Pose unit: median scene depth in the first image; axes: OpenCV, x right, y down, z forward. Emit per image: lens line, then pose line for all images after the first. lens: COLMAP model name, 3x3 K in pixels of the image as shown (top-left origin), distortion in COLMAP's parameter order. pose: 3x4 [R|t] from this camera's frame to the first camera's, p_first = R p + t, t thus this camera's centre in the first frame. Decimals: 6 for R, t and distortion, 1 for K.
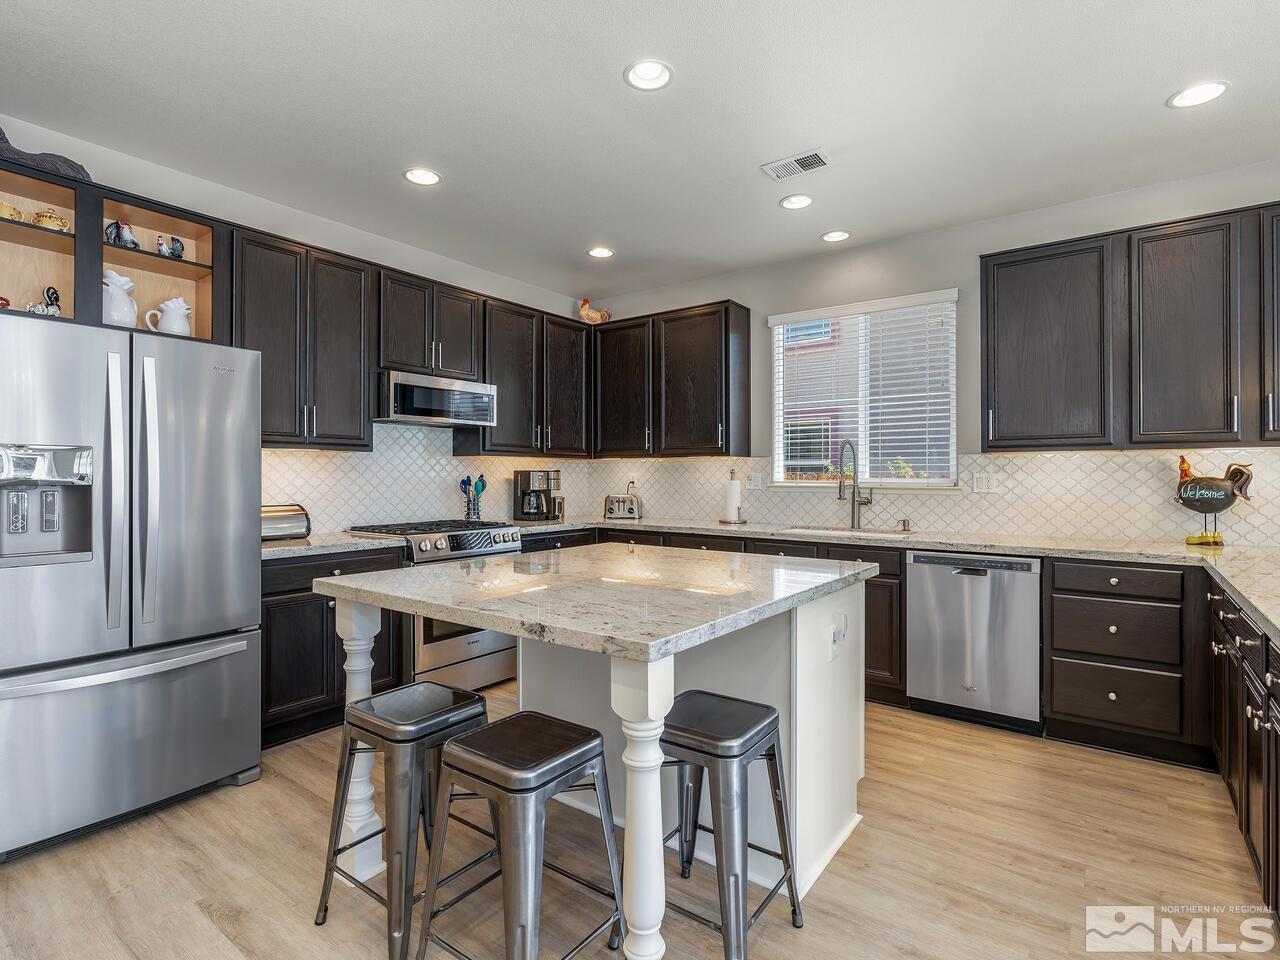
lens RADIAL K [[650.0, 0, 636.0], [0, 650.0, 474.8], [0, 0, 1]] dist [-0.004400, 0.002346]
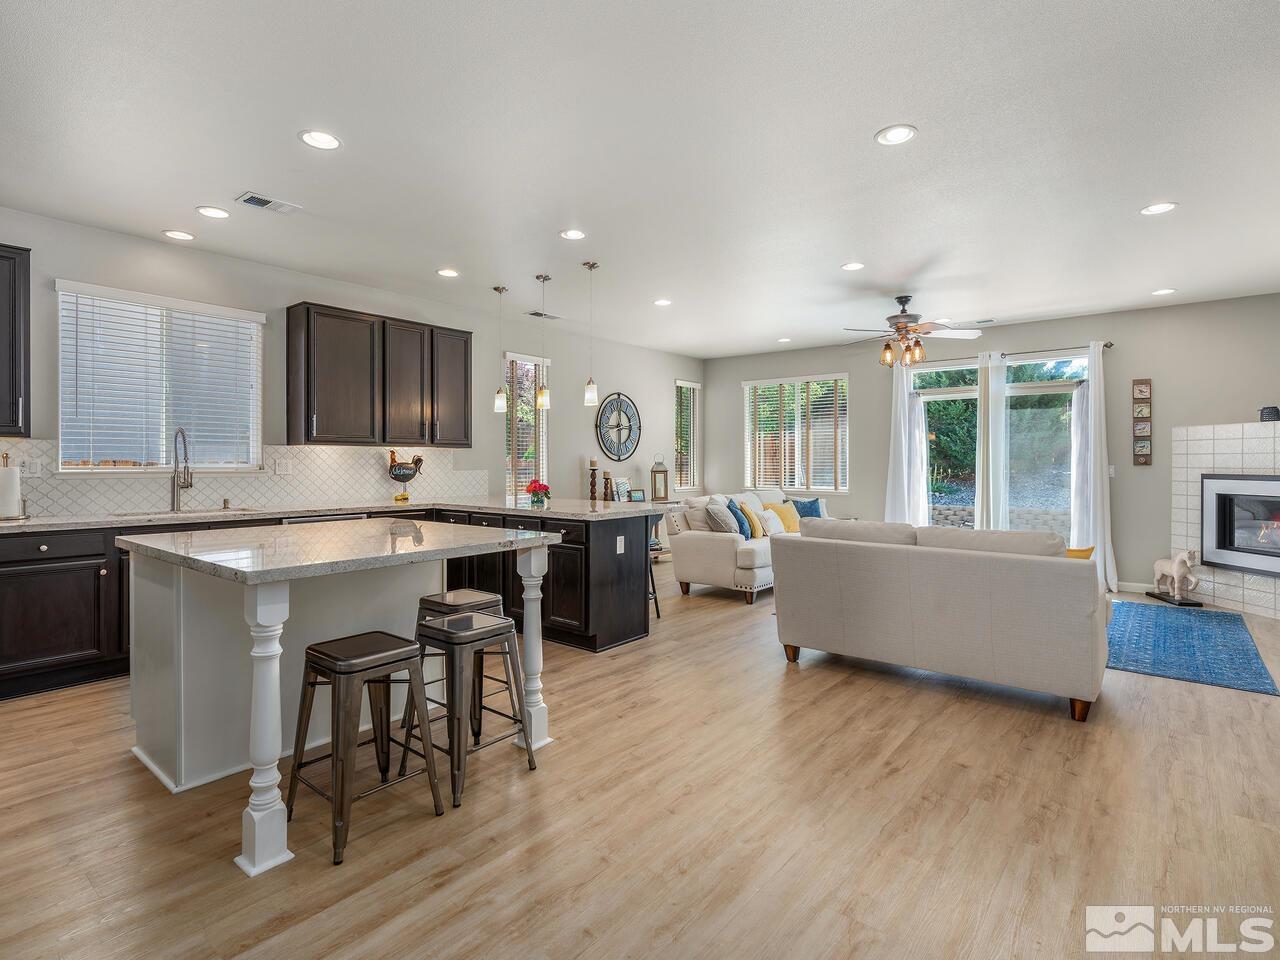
lens RADIAL K [[653.8, 0, 646.3], [0, 653.8, 464.2], [0, 0, 1]] dist [-0.000892, 0.001116]
pose [[0.029624, -0.004988, 0.999549, -0.743102], [-0.004964, 0.999974, 0.005138, -0.003755], [-0.999549, -0.005114, 0.029599, 0.204508]]
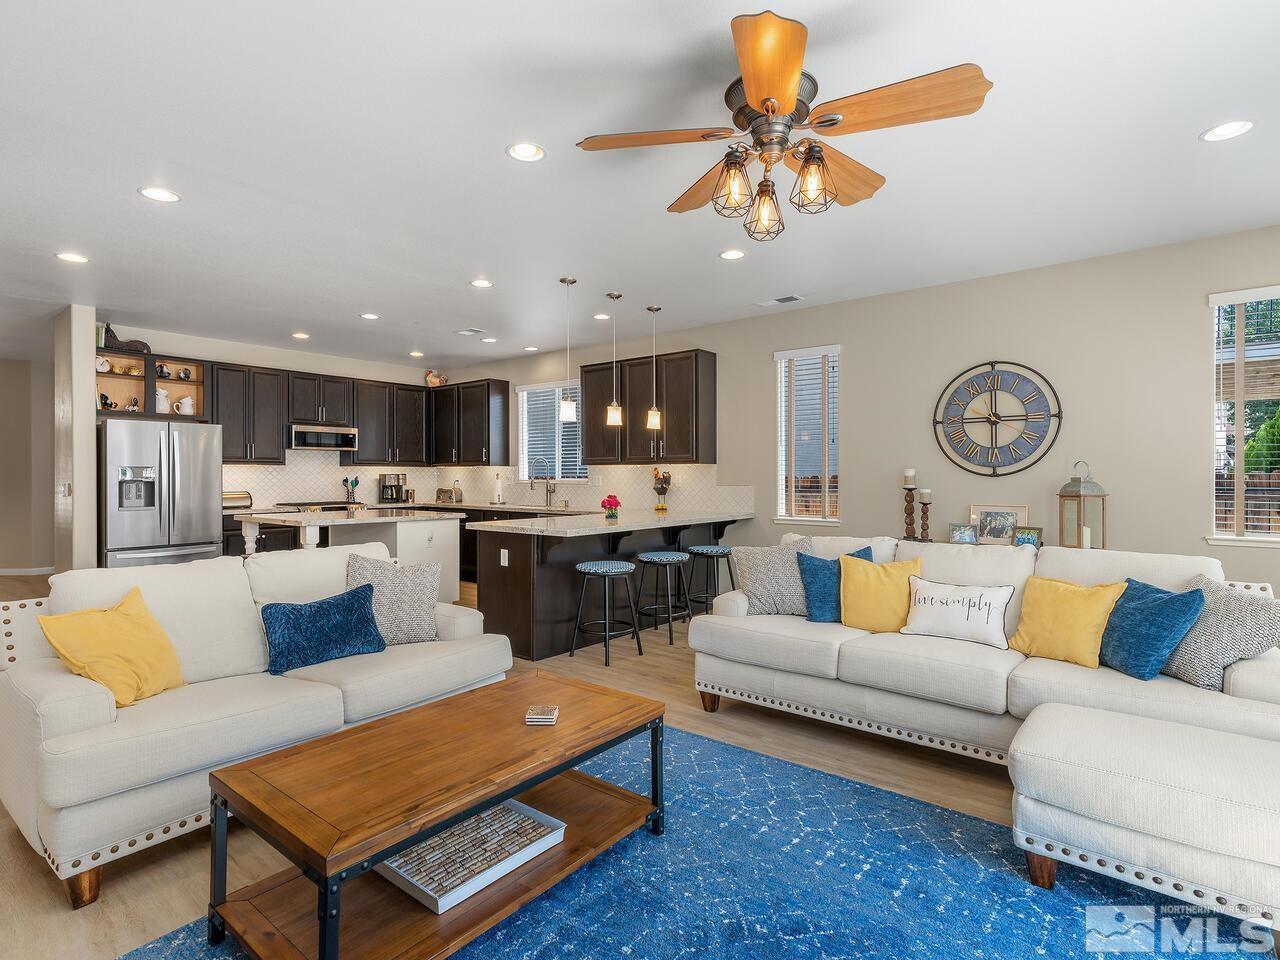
lens RADIAL K [[654.2, 0, 633.3], [0, 654.2, 482.6], [0, 0, 1]] dist [-0.005713, 0.000832]
pose [[0.999404, -0.000123, -0.034532, 0.667877], [0.000542, 0.999927, 0.012110, -0.005458], [0.034528, -0.012122, 0.999330, -0.882867]]
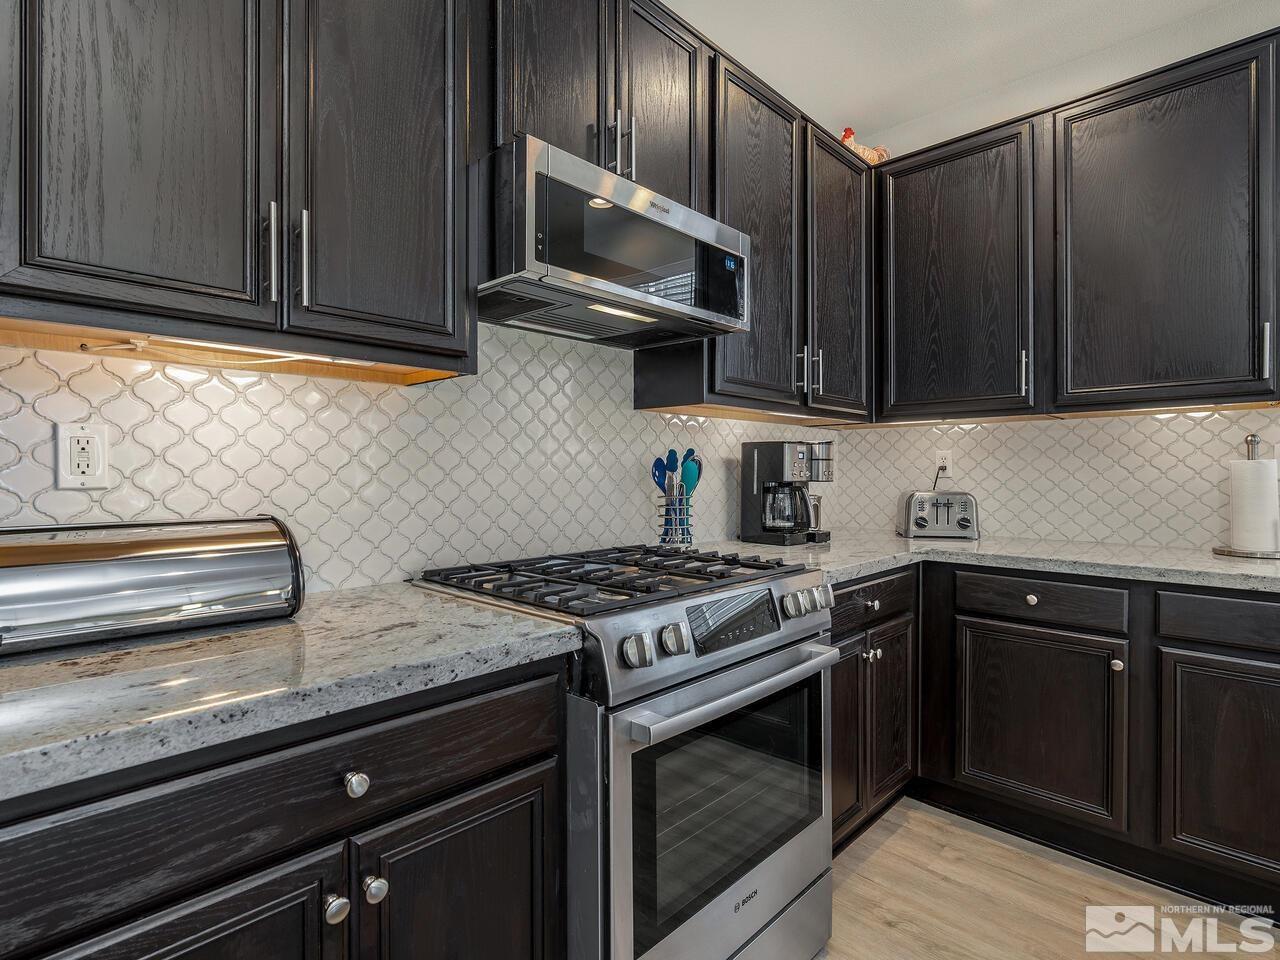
lens RADIAL K [[650.0, 0, 636.0], [0, 650.0, 474.8], [0, 0, 1]] dist [-0.004400, 0.002346]
pose [[0.991962, 0.001120, -0.126533, -0.245432], [-0.000077, 0.999966, 0.008242, 0.017009], [0.126538, -0.008166, 0.991928, 0.588852]]
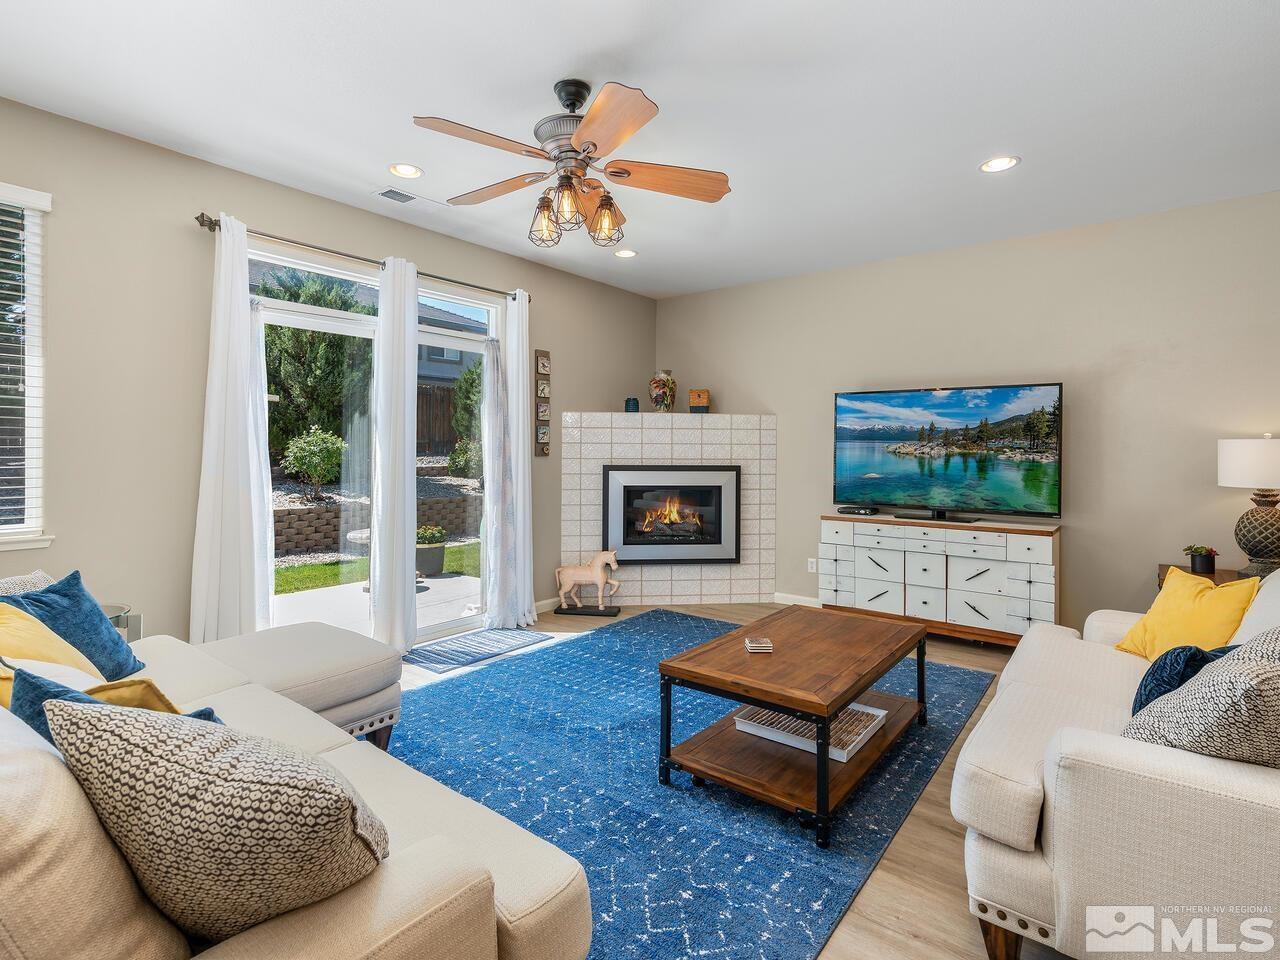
lens RADIAL K [[644.9, 0, 641.6], [0, 644.9, 449.8], [0, 0, 1]] dist [-0.017768, -0.000034]
pose [[-0.999726, -0.003287, 0.023178, 0.684328], [-0.003506, 0.999949, -0.009445, 0.000209], [-0.023146, -0.009524, -0.999687, 0.317852]]
